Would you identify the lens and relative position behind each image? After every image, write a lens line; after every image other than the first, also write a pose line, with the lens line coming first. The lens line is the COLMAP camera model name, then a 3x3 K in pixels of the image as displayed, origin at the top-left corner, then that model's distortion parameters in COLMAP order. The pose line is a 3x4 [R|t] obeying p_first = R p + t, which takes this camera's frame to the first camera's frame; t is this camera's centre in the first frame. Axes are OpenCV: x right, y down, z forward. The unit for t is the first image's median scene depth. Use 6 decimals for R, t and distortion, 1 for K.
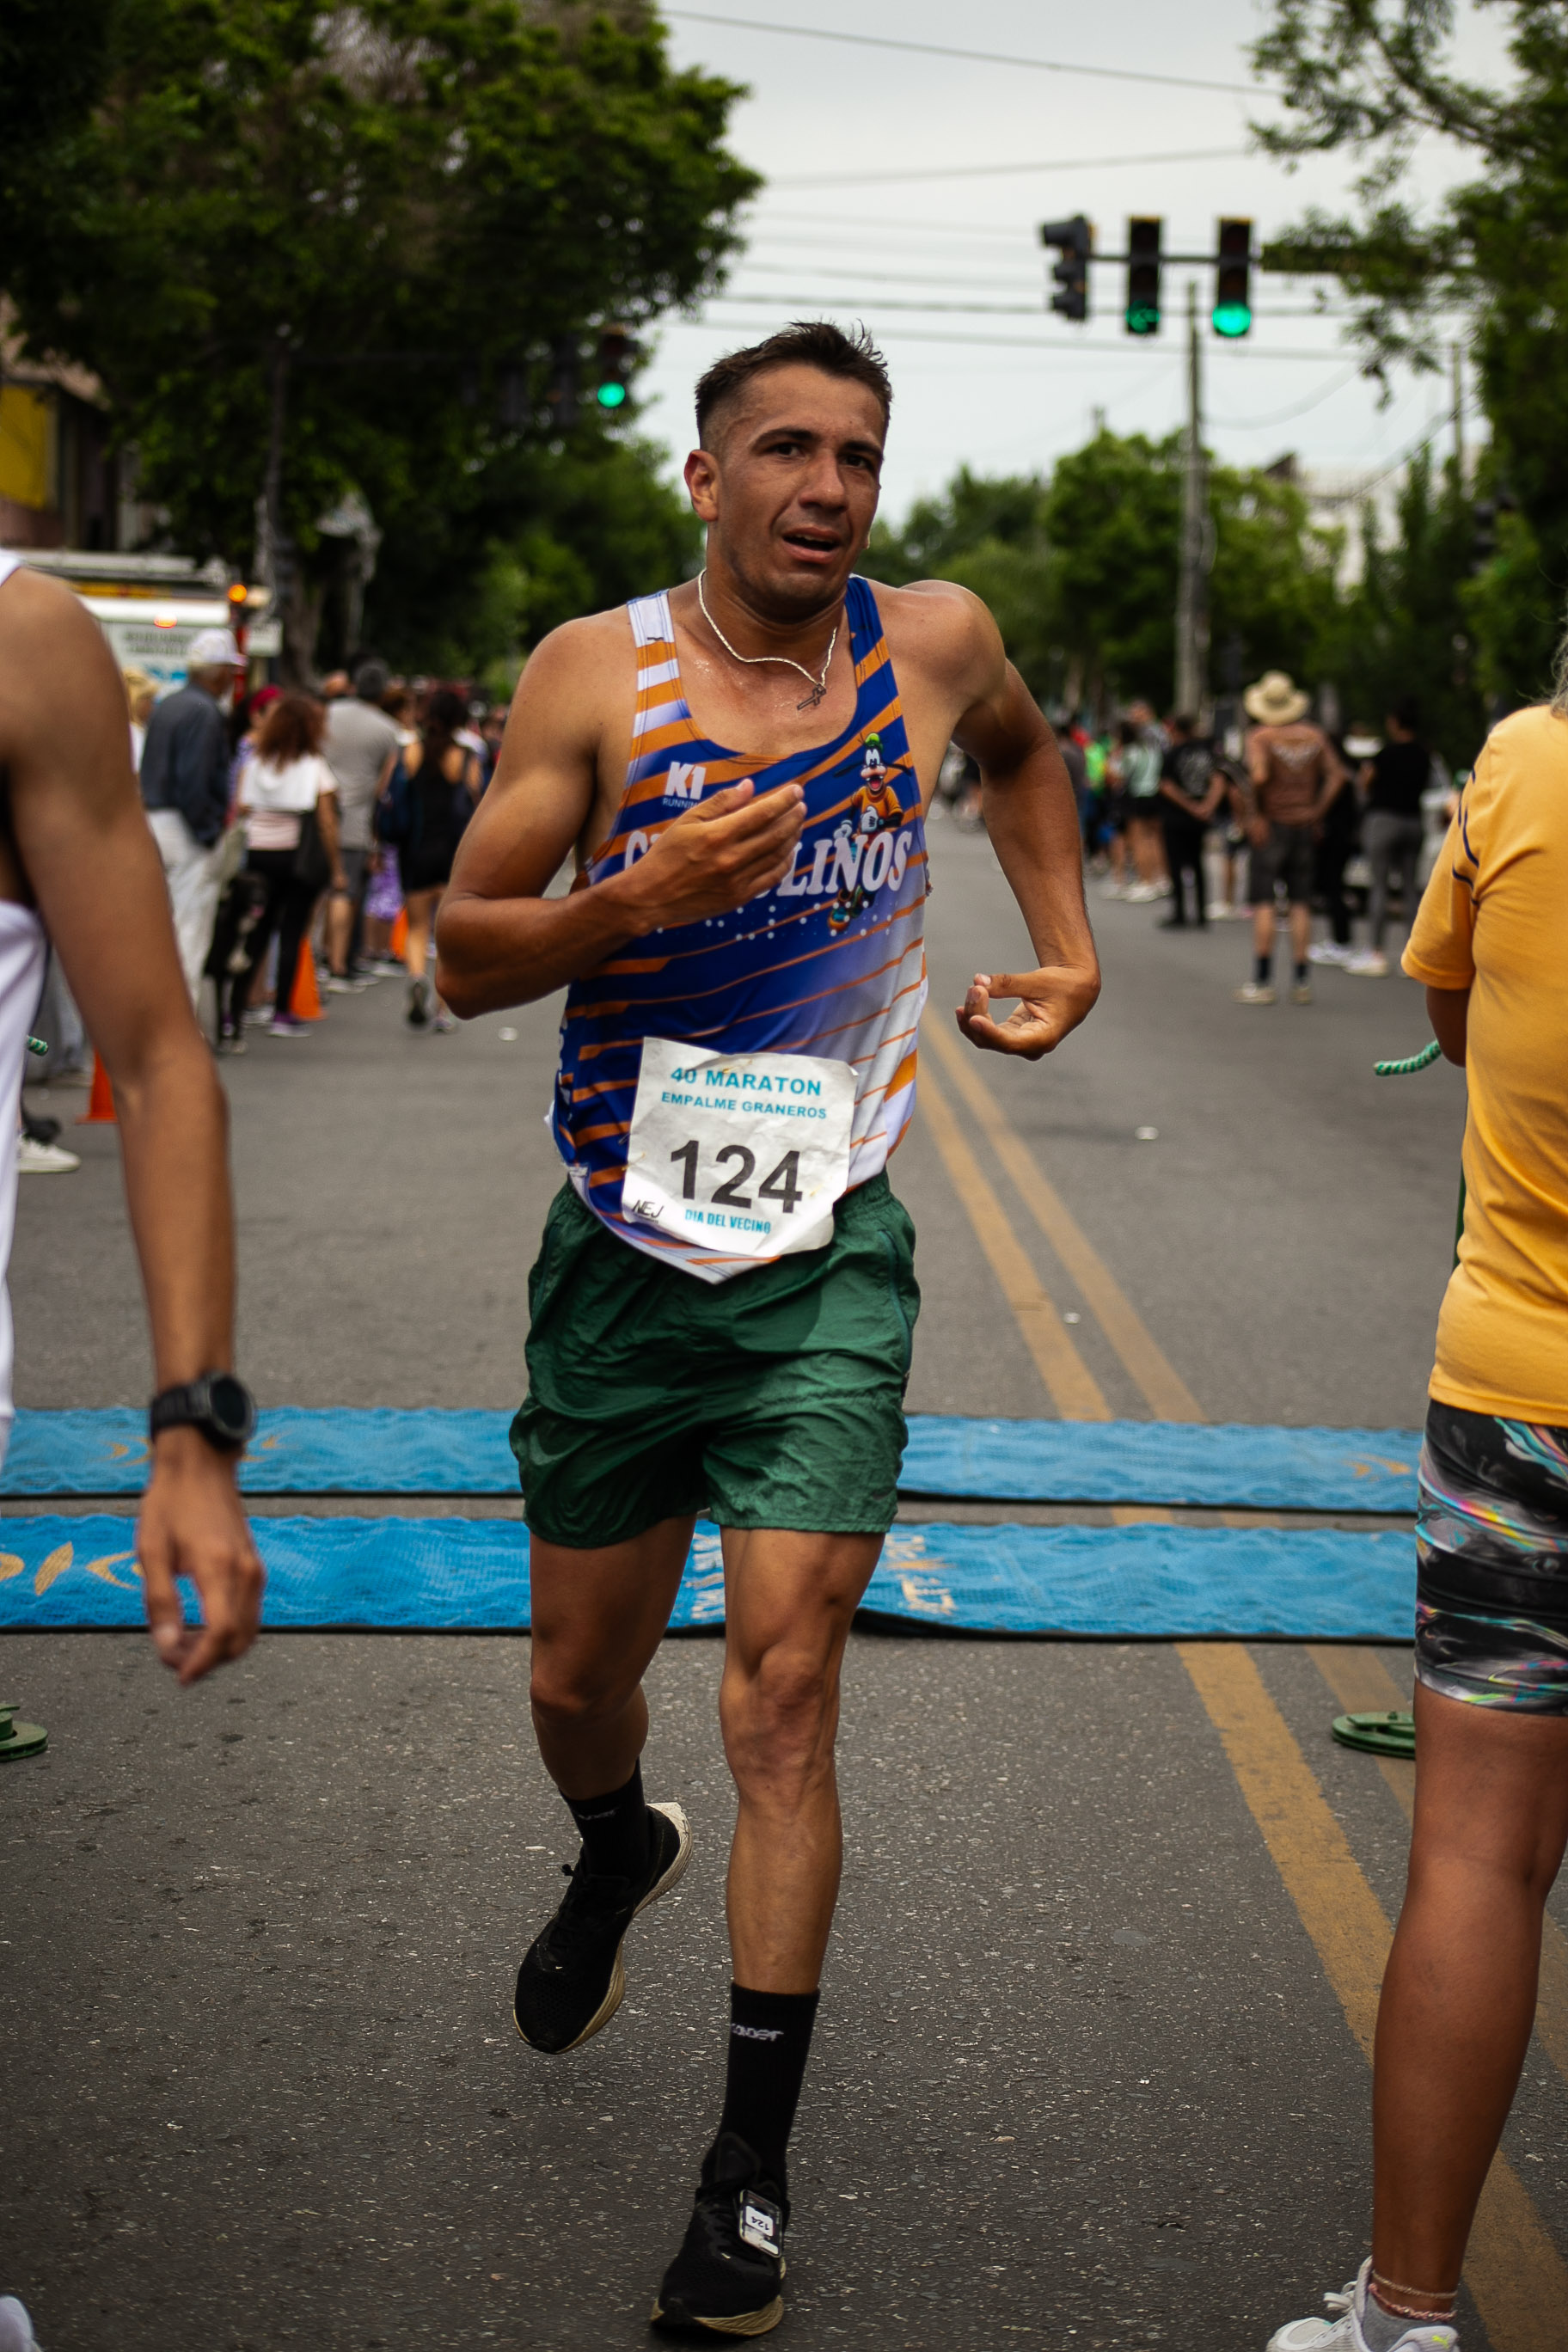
lens RADIAL K [[5333.4, 0, 784.0], [0, 5333.4, 1176.0], [0, 0, 1]] dist [-0.112090, 0.850420]
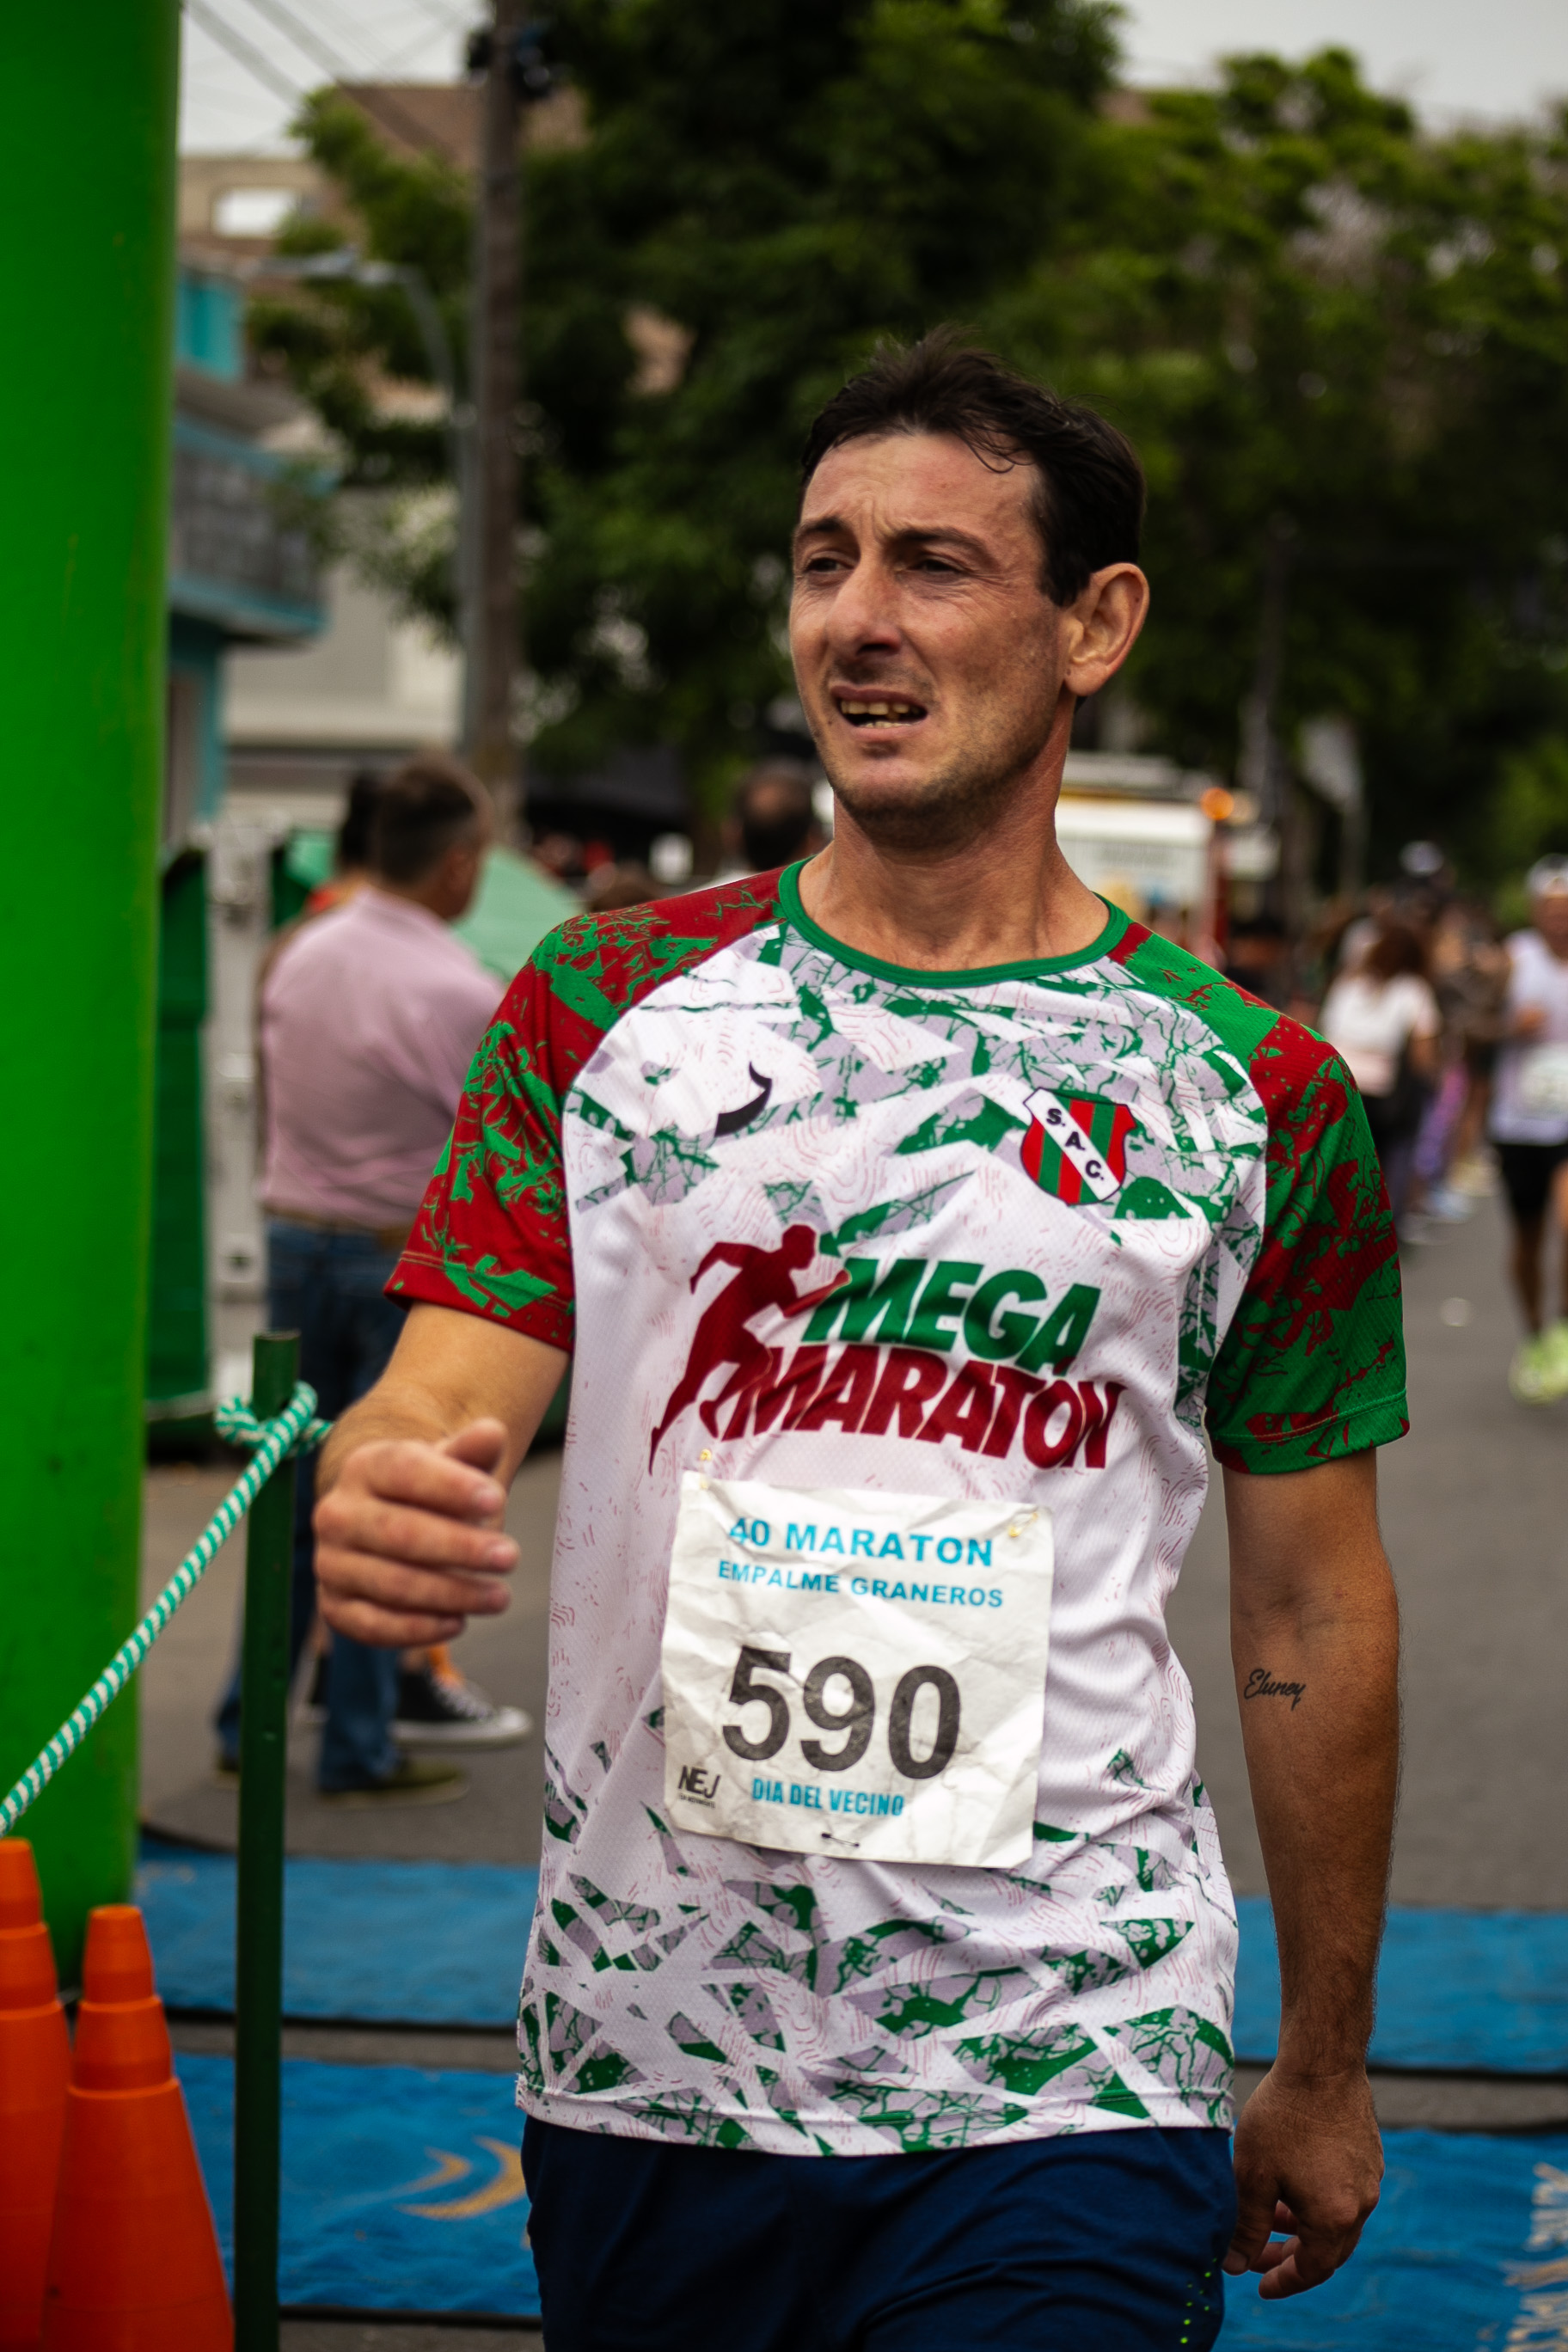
lens RADIAL K [[5168.9, 0, 784.0], [0, 5168.9, 1176.0], [0, 0, 1]] dist [-0.066151, 0.017201]
pose [[0.978975, 0.024061, -0.202559, 0.020063], [-0.032136, 0.998810, -0.036673, -0.033422], [0.201435, 0.042411, 0.978583, 0.372694]]
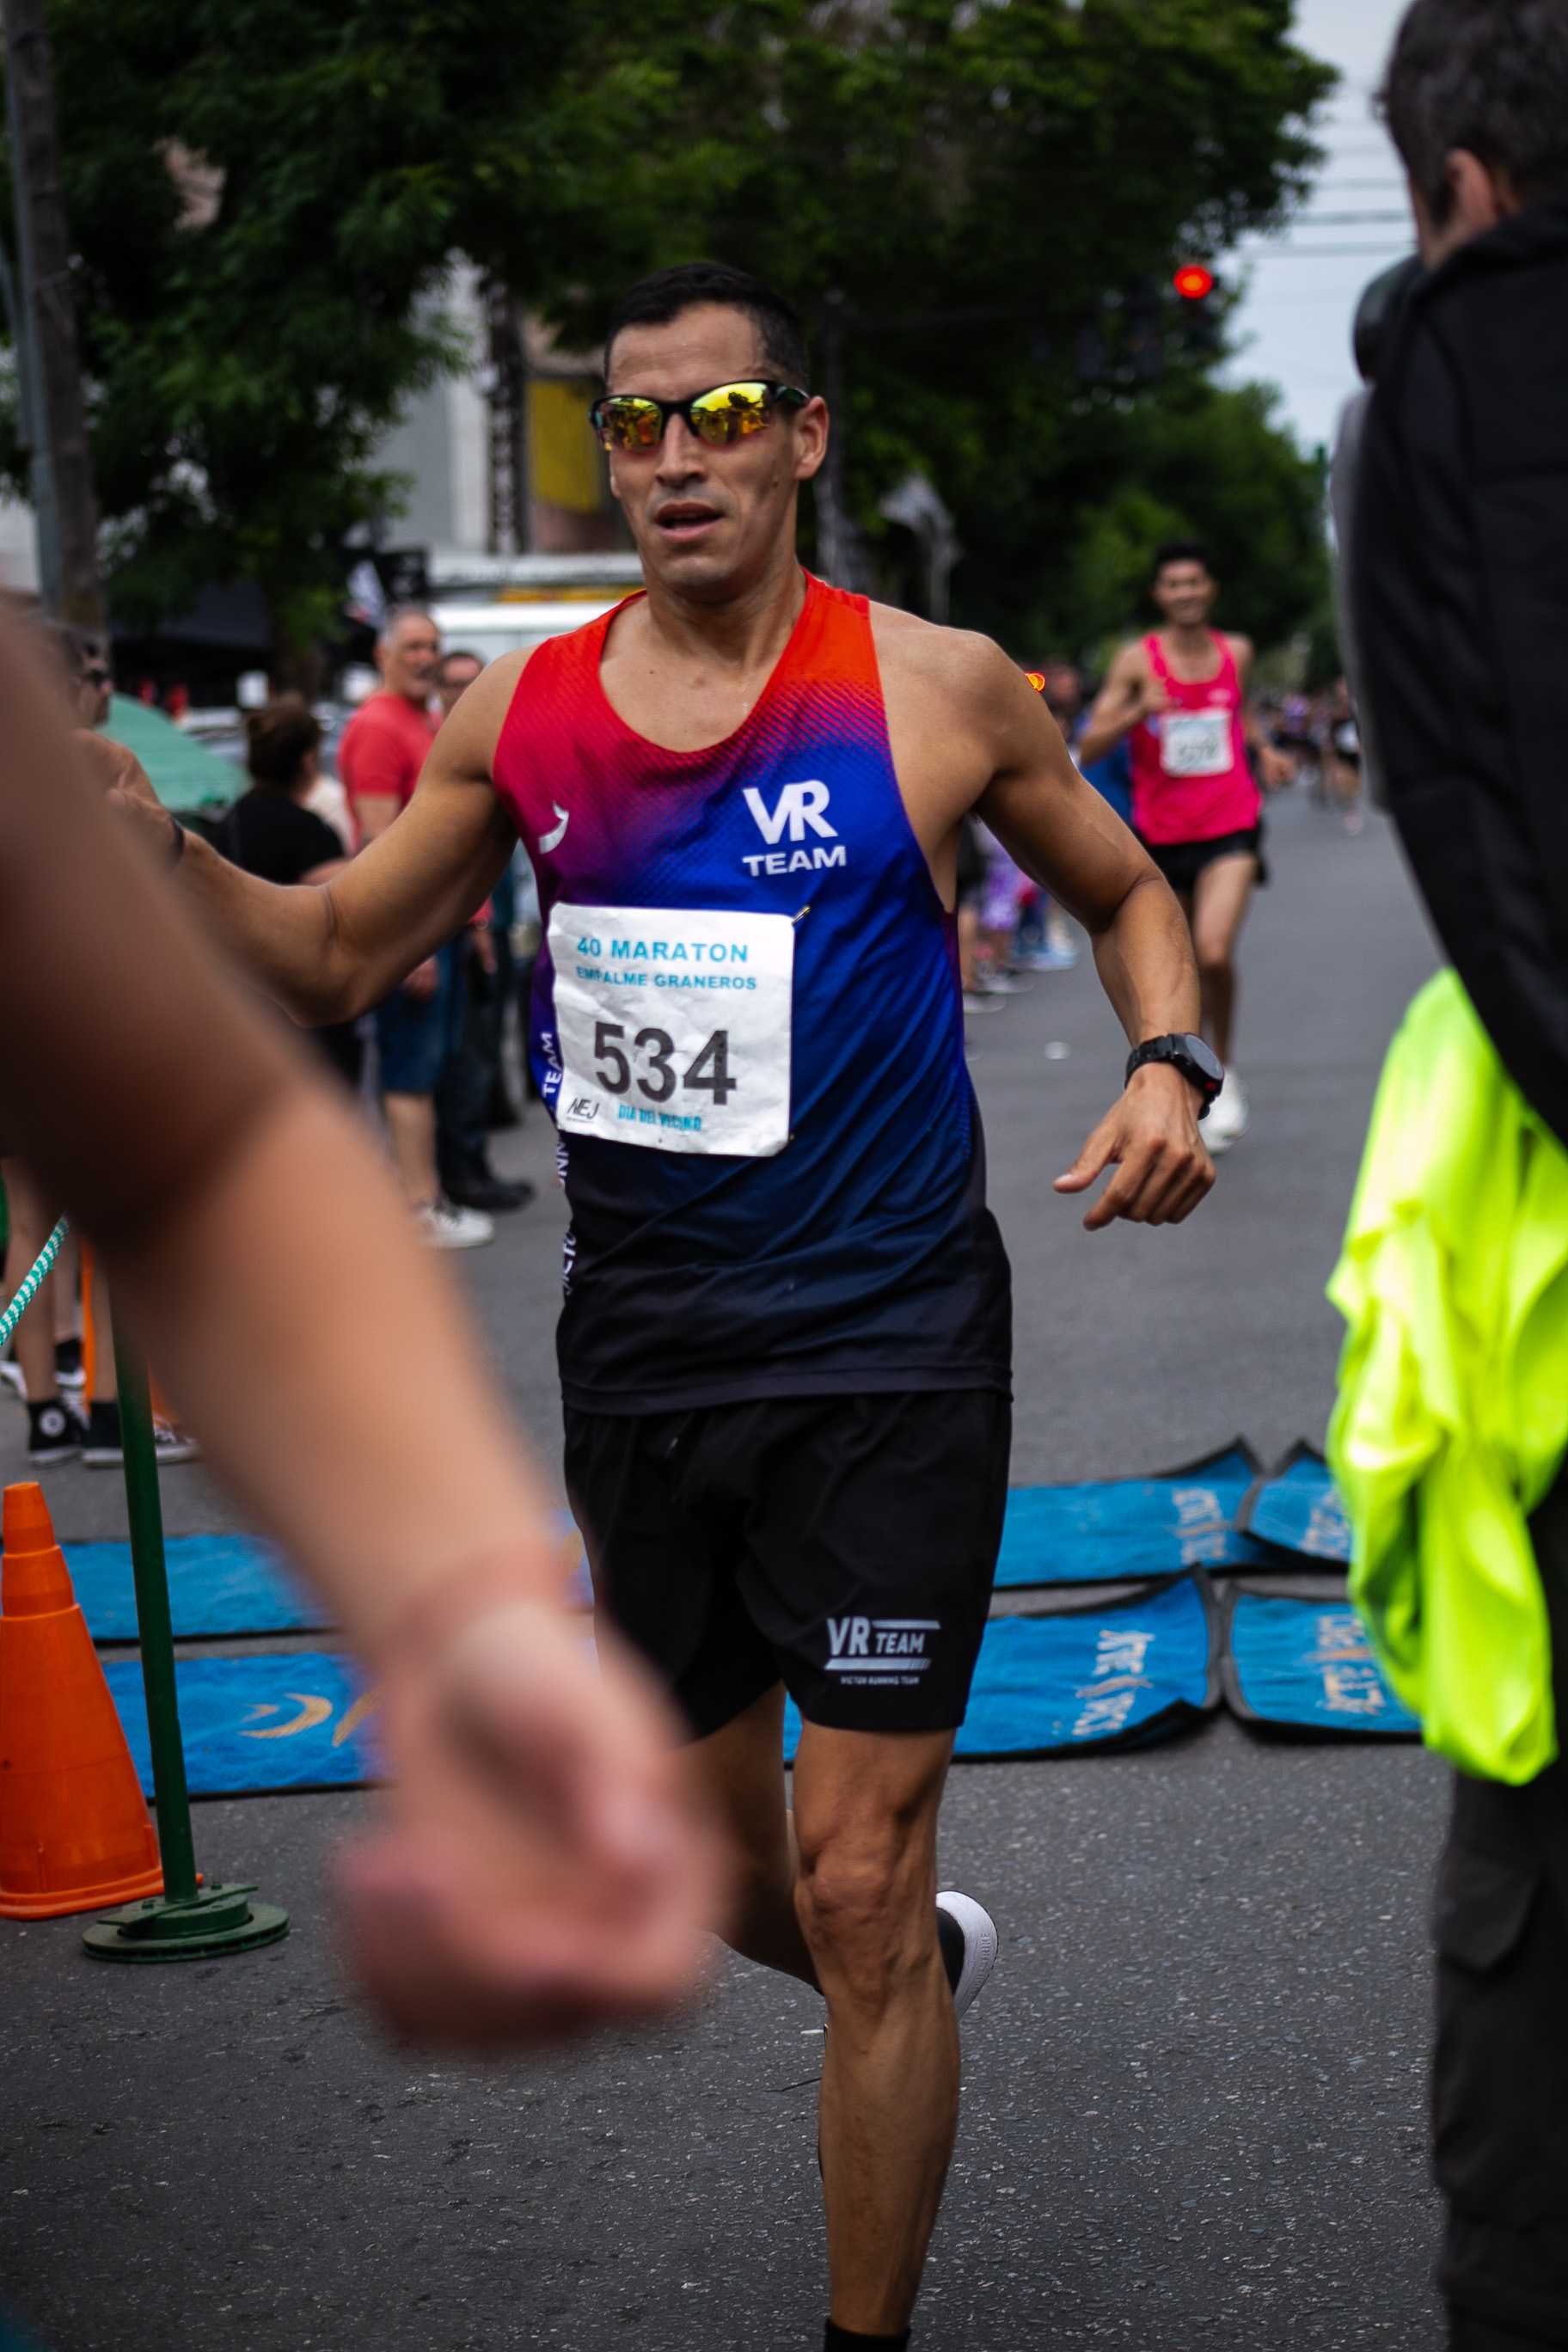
lens RADIAL K [[5695.5, 0, 822.7], [0, 5695.5, 1180.3], [0, 0, 1]] dist [0.074257, 0.009568]
pose [[0.989910, -0.064167, -0.126332, 0.066099], [0.063983, 0.997936, -0.005520, -0.004211], [0.126426, -0.002619, 0.991973, 0.076559]]
